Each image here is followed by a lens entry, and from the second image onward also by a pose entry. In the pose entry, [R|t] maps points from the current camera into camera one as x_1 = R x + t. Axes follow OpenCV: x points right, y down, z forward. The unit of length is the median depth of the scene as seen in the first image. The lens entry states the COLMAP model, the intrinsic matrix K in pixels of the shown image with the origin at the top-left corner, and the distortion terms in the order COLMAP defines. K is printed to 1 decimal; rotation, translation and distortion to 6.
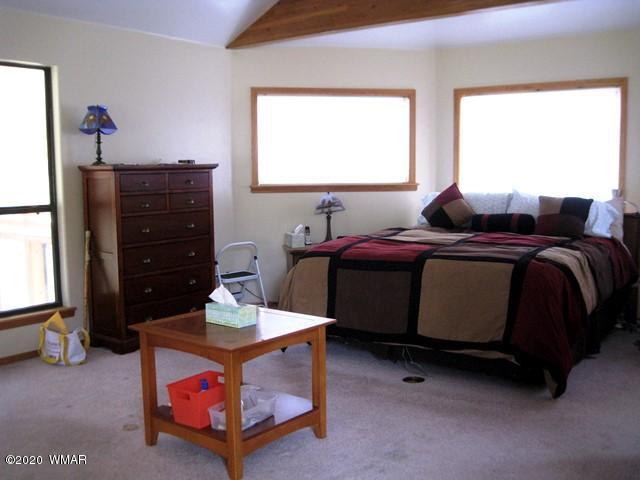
lens RADIAL K [[684.1, 0, 322.0], [0, 684.1, 256.0], [0, 0, 1]] dist [-0.108670, 0.000000]
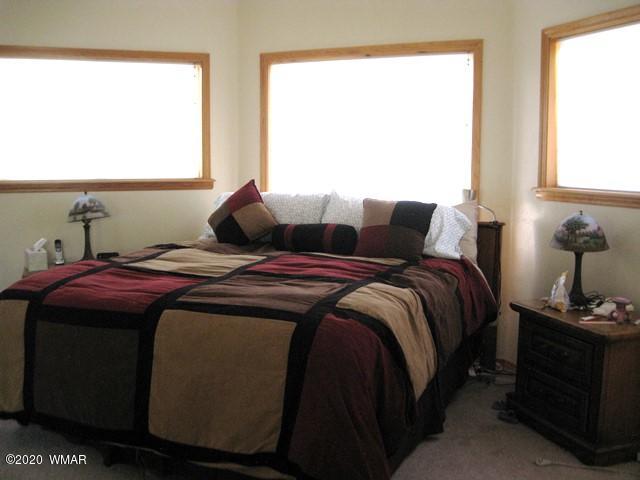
lens RADIAL K [[684.1, 0, 318.5], [0, 684.1, 246.5], [0, 0, 1]] dist [-0.108670, 0.000000]
pose [[0.983289, -0.010236, 0.181762, 0.139179], [0.009769, 0.999946, 0.003466, -0.041050], [-0.181788, -0.001632, 0.983336, 0.289388]]
